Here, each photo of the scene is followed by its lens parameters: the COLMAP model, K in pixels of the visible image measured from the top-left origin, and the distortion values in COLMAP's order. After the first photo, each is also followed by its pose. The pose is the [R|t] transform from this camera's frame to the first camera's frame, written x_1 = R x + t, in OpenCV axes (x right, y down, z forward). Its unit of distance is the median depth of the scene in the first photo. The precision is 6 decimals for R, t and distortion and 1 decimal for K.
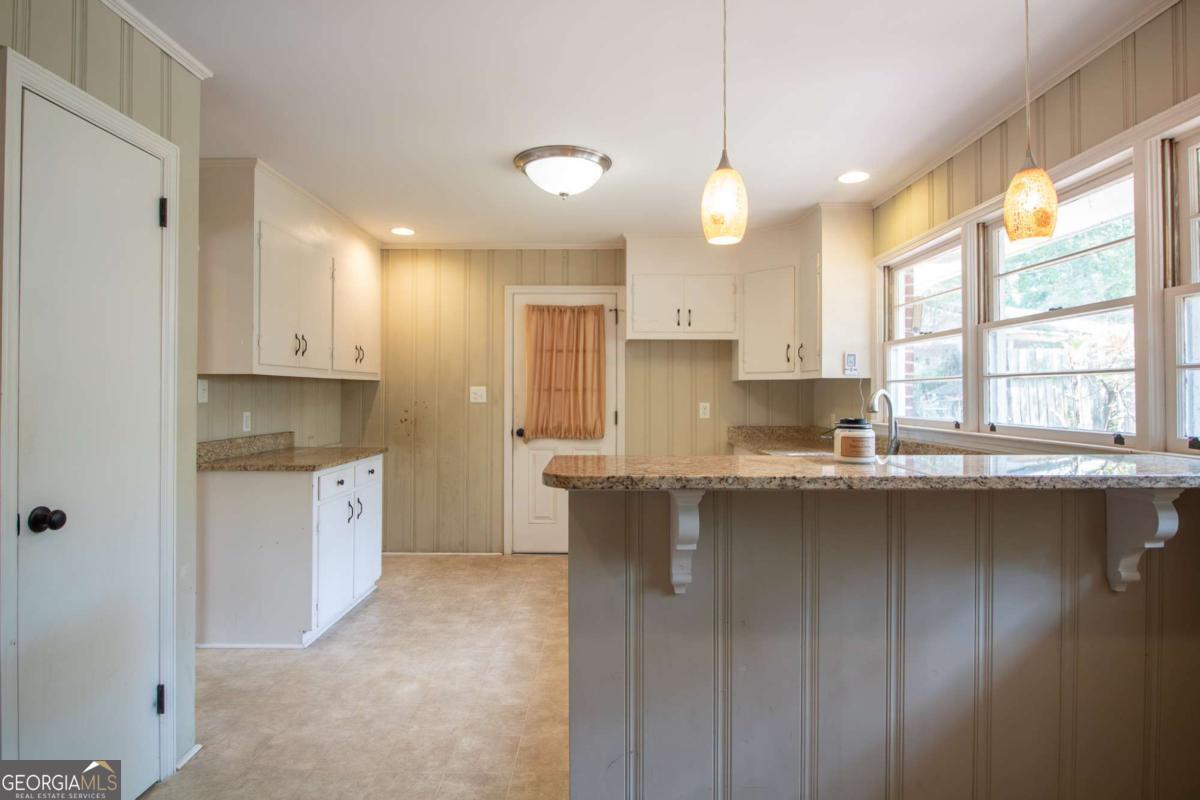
lens RADIAL K [[641.2, 0, 597.6], [0, 641.2, 390.9], [0, 0, 1]] dist [0.001078, -0.002592]
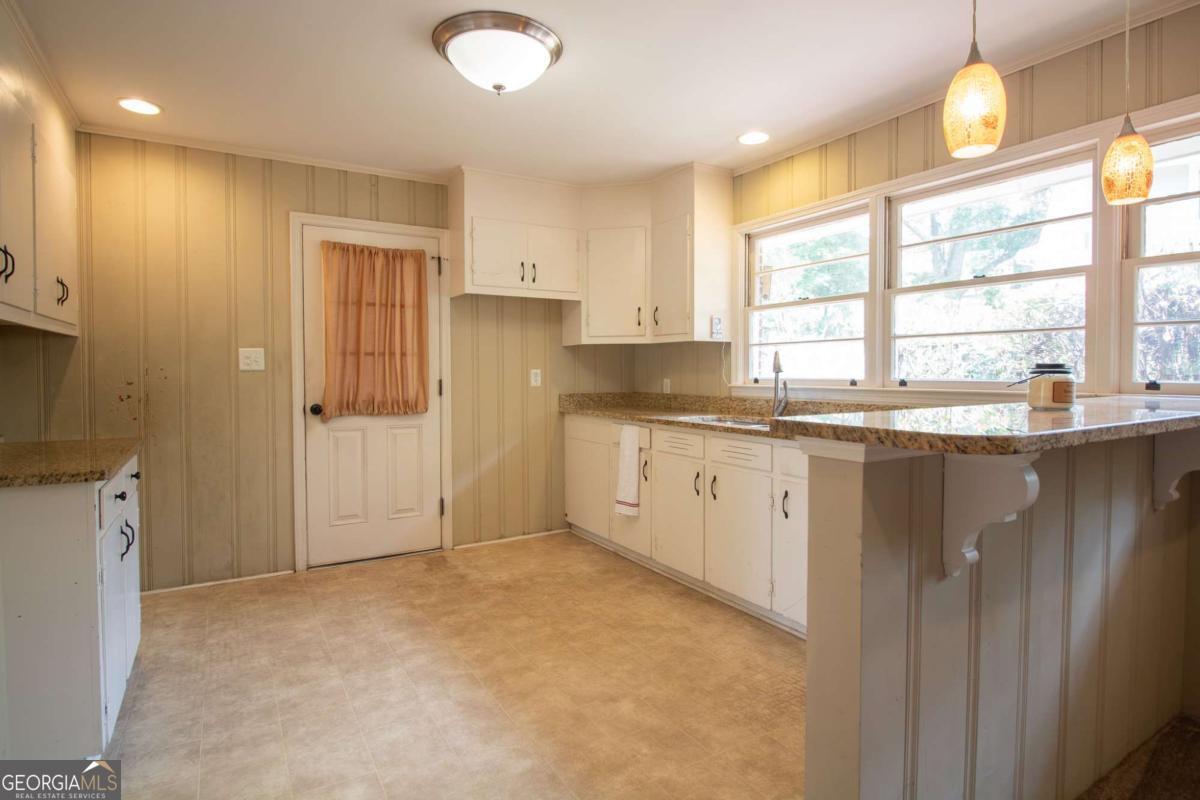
lens RADIAL K [[635.5, 0, 598.7], [0, 635.5, 388.4], [0, 0, 1]] dist [-0.003504, -0.002195]
pose [[0.853913, -0.018533, 0.520085, -0.248496], [0.001982, 0.999474, 0.032362, 0.018107], [-0.520411, -0.026603, 0.853501, 0.202311]]
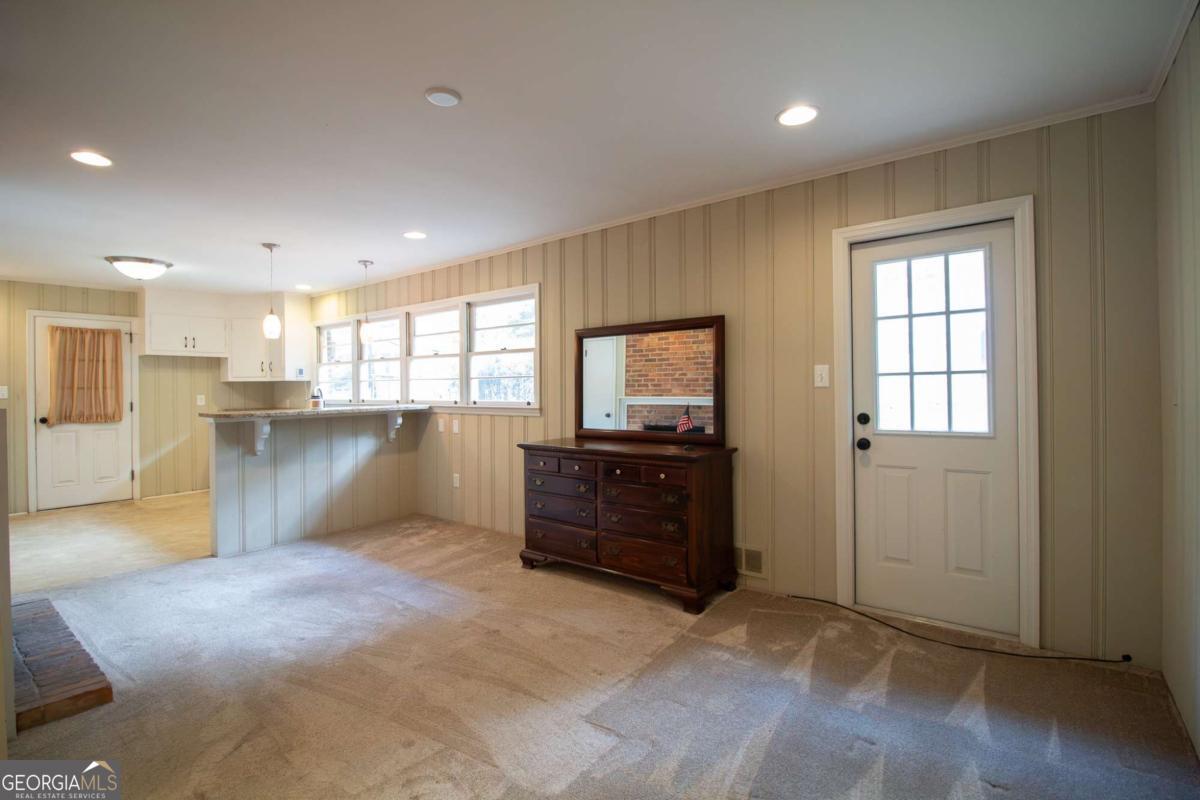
lens RADIAL K [[555.7, 0, 604.9], [0, 555.7, 387.3], [0, 0, 1]] dist [-0.001783, -0.013370]
pose [[0.602188, -0.007256, 0.798322, -0.358128], [0.007548, 0.999966, 0.003395, 0.001275], [-0.798319, 0.003981, 0.602222, -0.691446]]
